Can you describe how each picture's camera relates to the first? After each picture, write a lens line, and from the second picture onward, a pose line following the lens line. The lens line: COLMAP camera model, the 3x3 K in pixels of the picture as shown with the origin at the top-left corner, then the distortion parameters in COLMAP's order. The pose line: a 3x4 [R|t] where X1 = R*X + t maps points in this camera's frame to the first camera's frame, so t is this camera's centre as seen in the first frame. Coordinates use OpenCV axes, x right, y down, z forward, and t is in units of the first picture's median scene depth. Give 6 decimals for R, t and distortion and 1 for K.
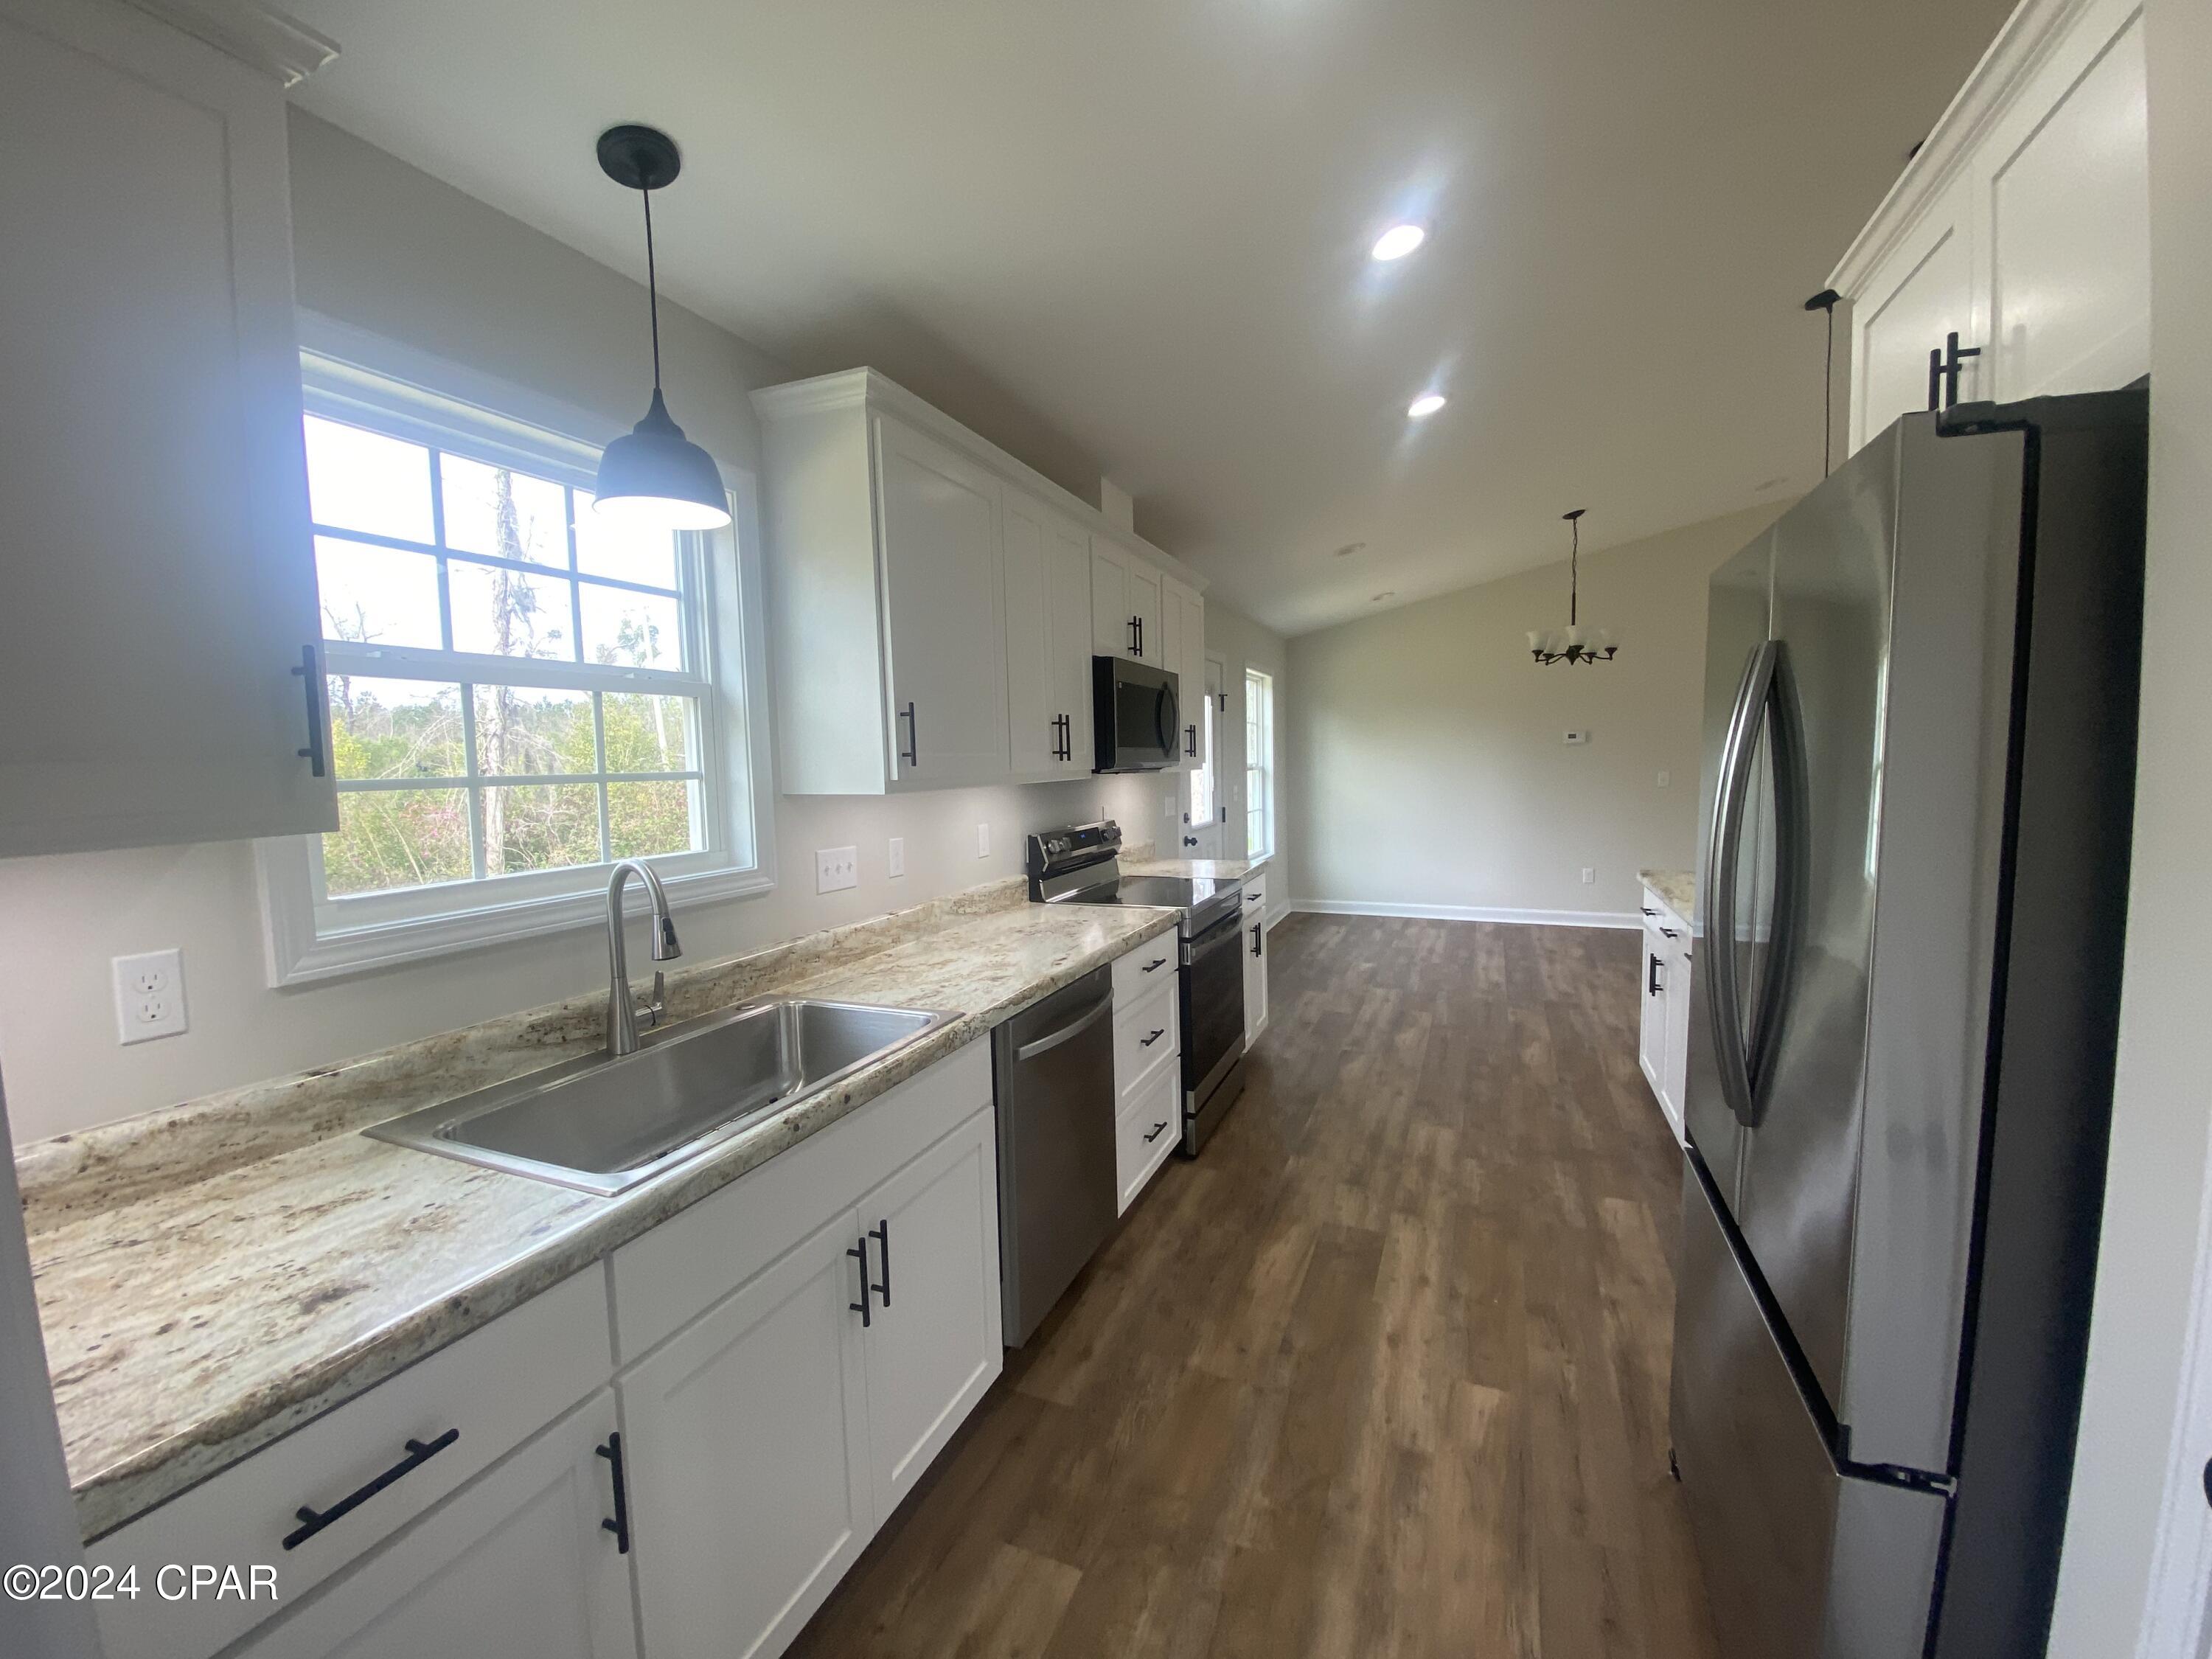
lens RADIAL K [[902.5, 0, 1101.6], [0, 902.5, 818.0], [0, 0, 1]] dist [0.026066, -0.021917]
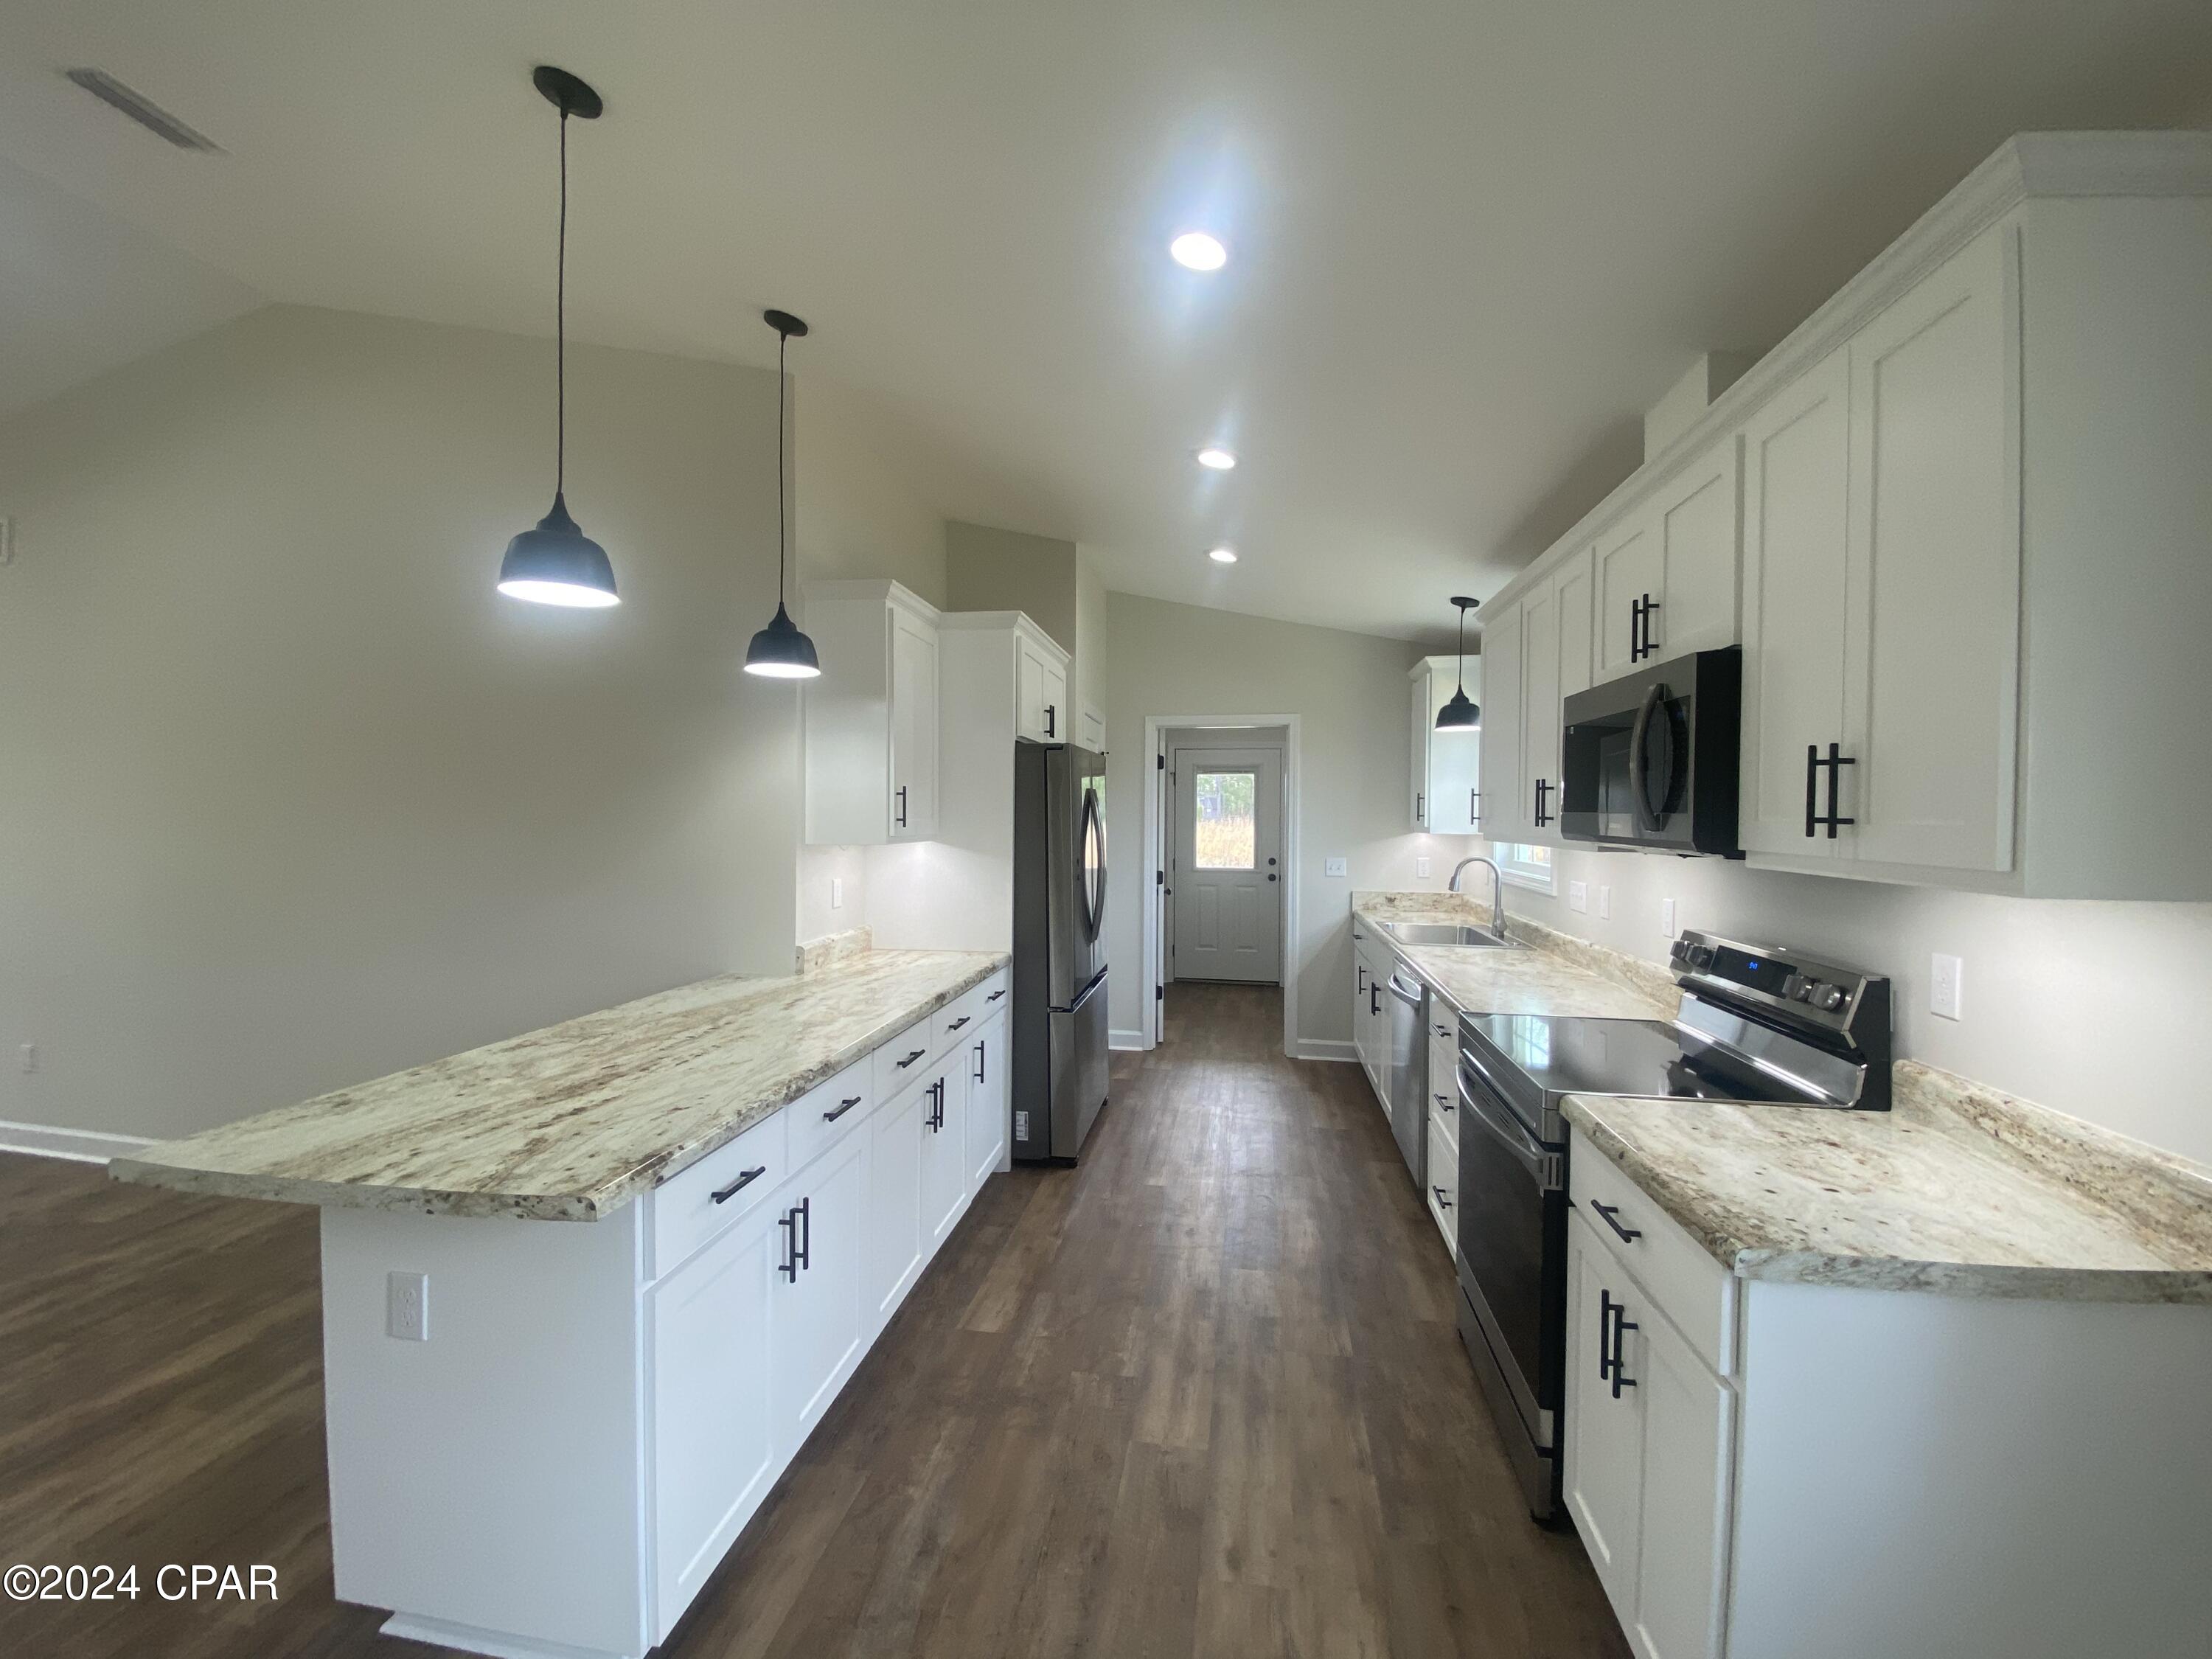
lens RADIAL K [[902.5, 0, 1101.6], [0, 902.5, 818.0], [0, 0, 1]] dist [0.026066, -0.021917]
pose [[-0.972606, 0.002805, -0.232445, 0.428074], [-0.016359, 0.996622, 0.080474, -0.102739], [0.231886, 0.082072, -0.969275, 1.197605]]
